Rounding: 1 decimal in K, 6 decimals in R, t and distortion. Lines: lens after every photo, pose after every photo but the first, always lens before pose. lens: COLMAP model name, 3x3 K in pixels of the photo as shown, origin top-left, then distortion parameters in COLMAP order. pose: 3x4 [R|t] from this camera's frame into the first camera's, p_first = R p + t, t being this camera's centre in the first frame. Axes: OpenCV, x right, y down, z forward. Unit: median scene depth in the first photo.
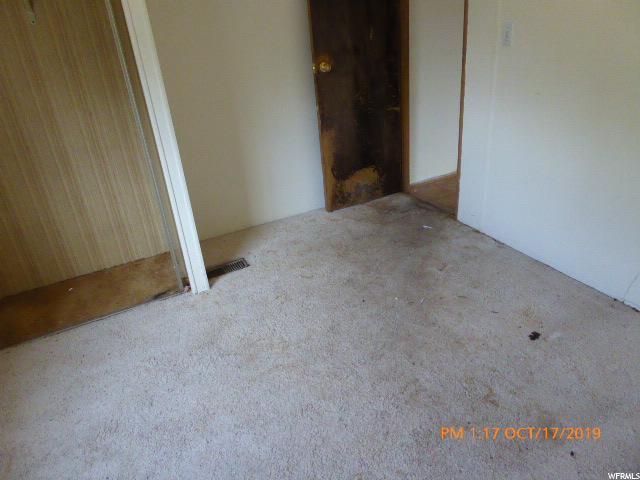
lens RADIAL K [[476.5, 0, 320.0], [0, 476.5, 240.0], [0, 0, 1]] dist [-0.000460, 0.001658]
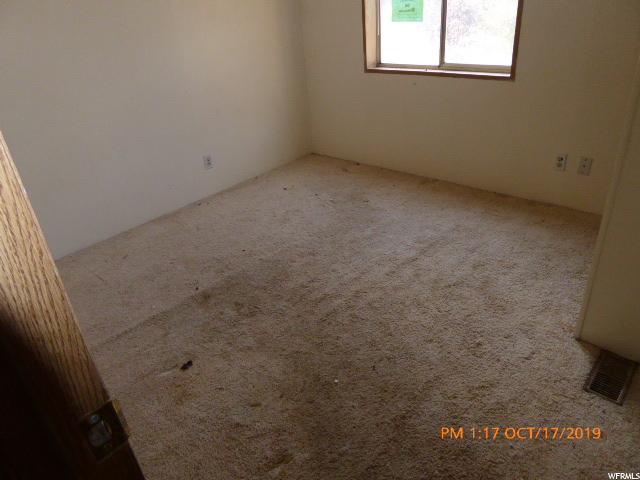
lens RADIAL K [[476.5, 0, 320.0], [0, 476.5, 240.0], [0, 0, 1]] dist [-0.000460, 0.001658]
pose [[-0.927159, 0.288965, -0.238484, 0.354513], [-0.028114, 0.581071, 0.813367, -0.748709], [0.373611, 0.760826, -0.530621, 1.420651]]
